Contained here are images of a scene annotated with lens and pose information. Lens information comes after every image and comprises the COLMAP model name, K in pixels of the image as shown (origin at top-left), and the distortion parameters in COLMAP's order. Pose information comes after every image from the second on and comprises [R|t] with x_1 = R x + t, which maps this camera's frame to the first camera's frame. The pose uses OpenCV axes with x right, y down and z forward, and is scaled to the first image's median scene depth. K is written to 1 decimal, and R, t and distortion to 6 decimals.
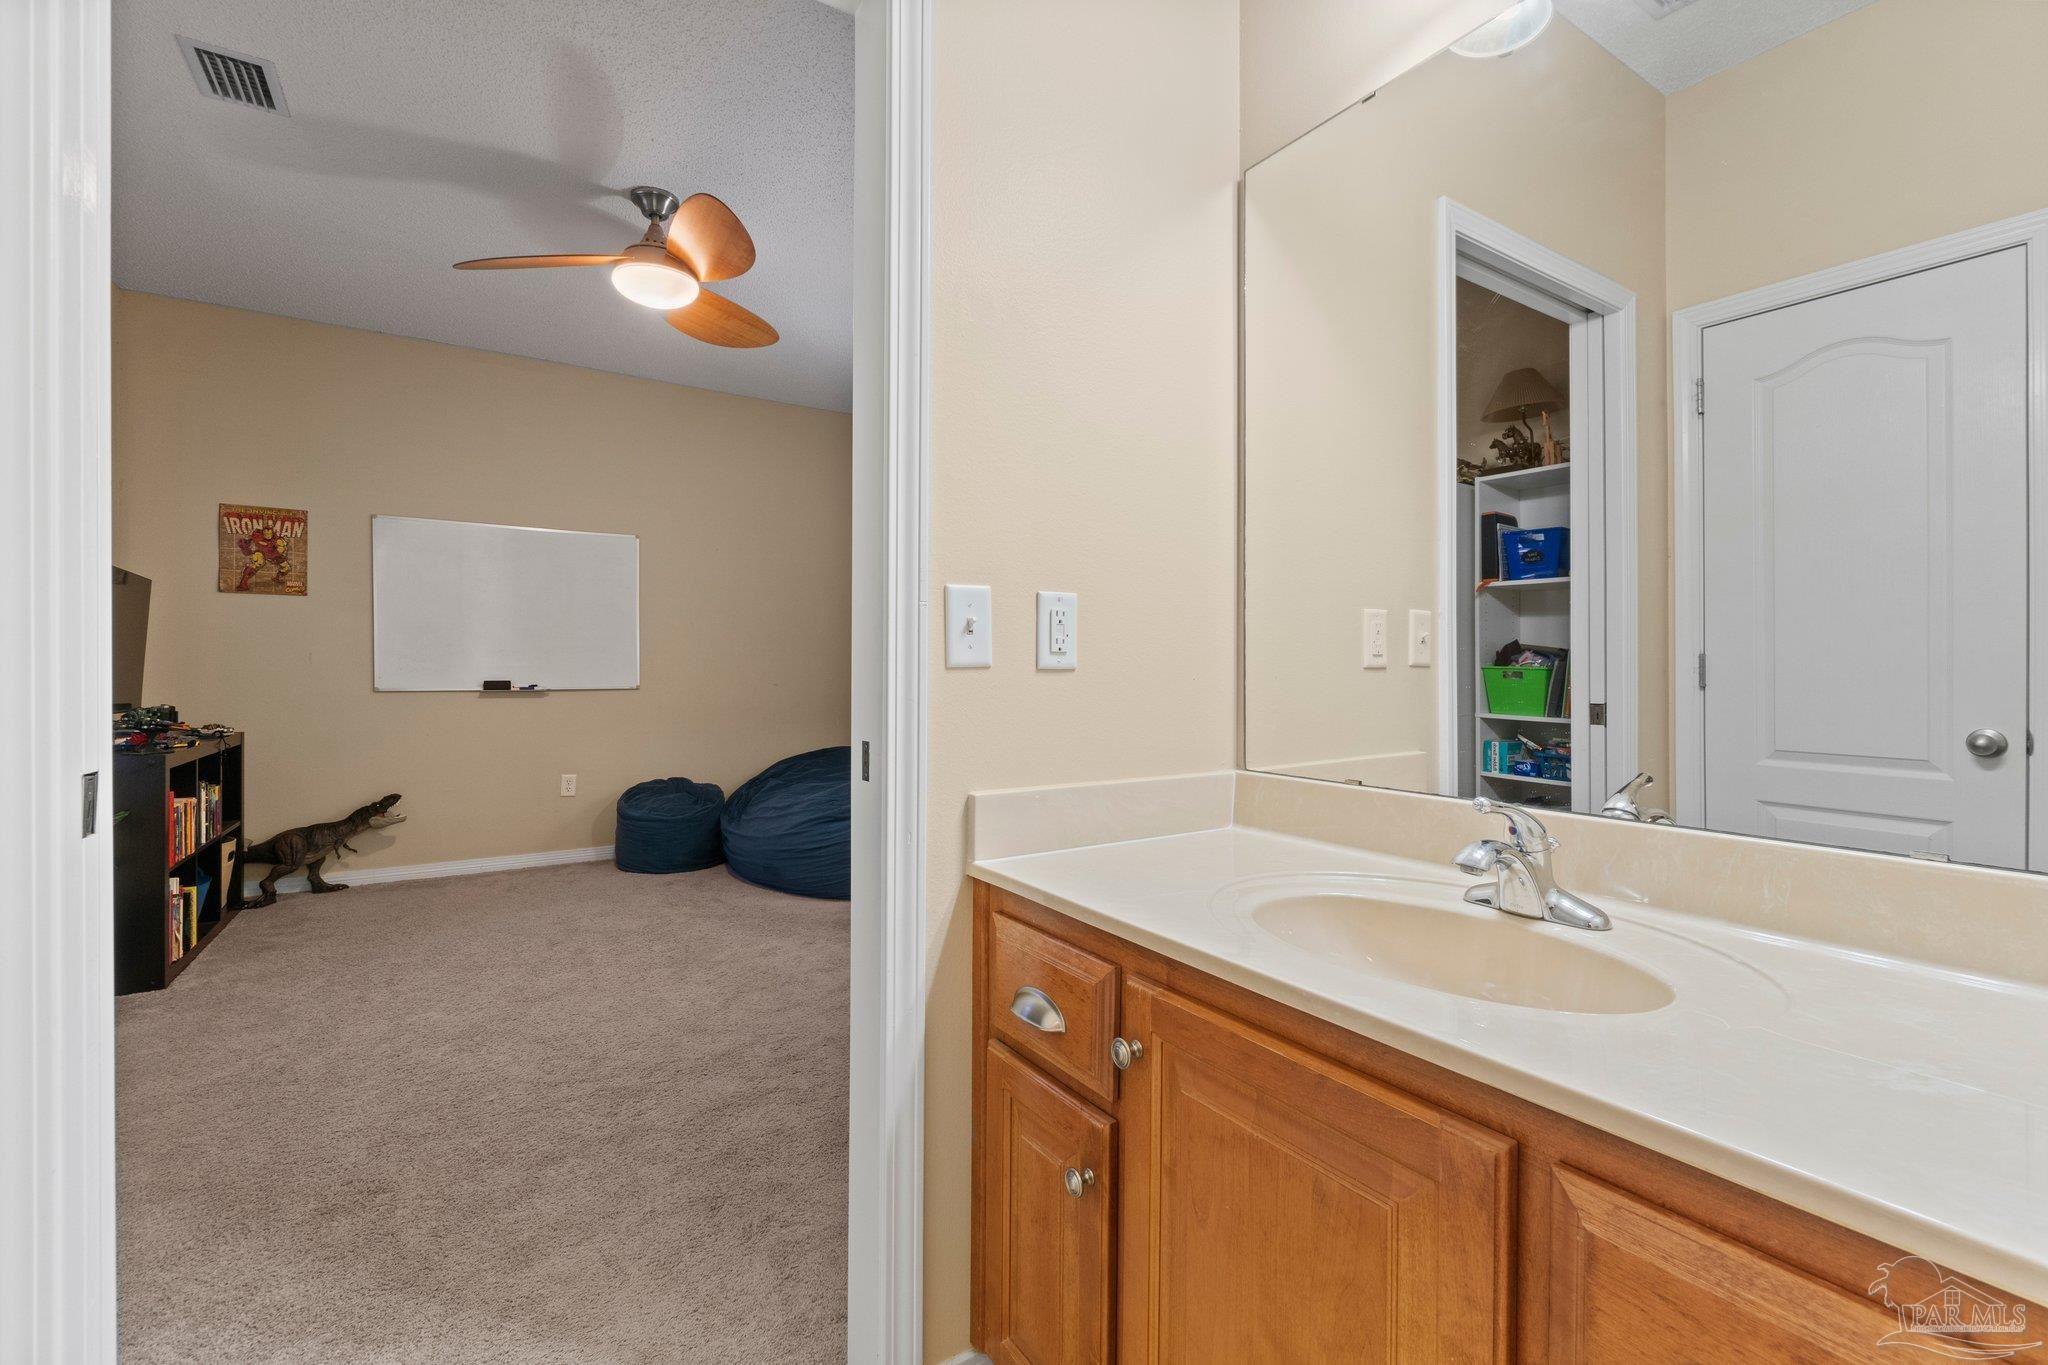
lens RADIAL K [[884.3, 0, 1023.6], [0, 884.3, 666.3], [0, 0, 1]] dist [-0.001219, 0.000631]
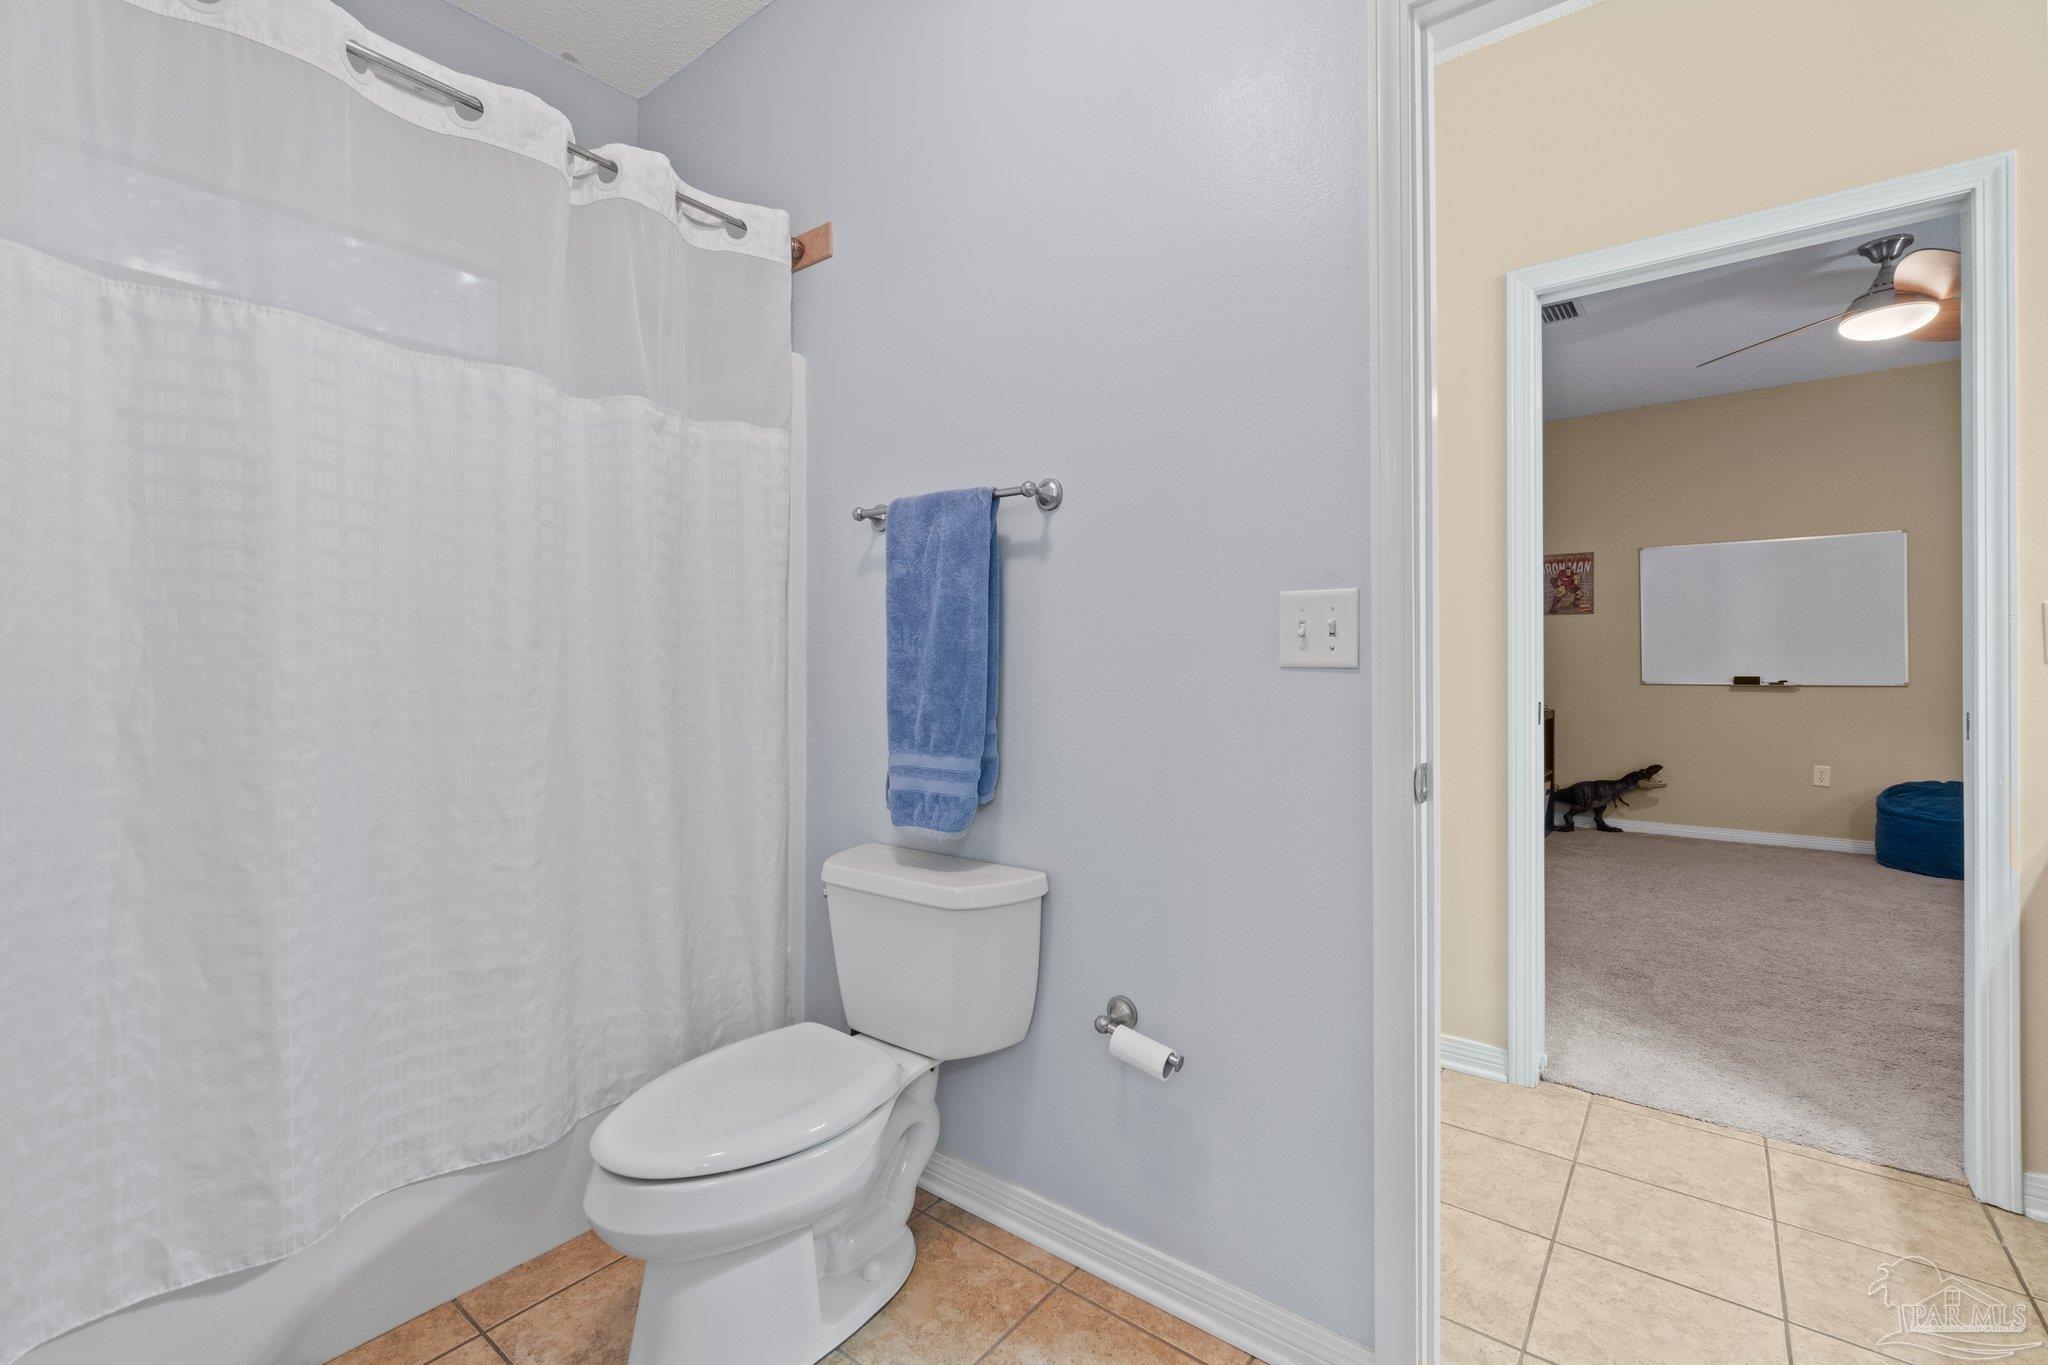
lens RADIAL K [[884.3, 0, 1023.6], [0, 884.3, 666.3], [0, 0, 1]] dist [-0.001219, 0.000631]
pose [[0.319188, -0.001520, -0.947690, 0.215427], [0.002307, 0.999997, -0.000827, 0.001737], [0.947689, -0.001923, 0.319190, -0.287305]]
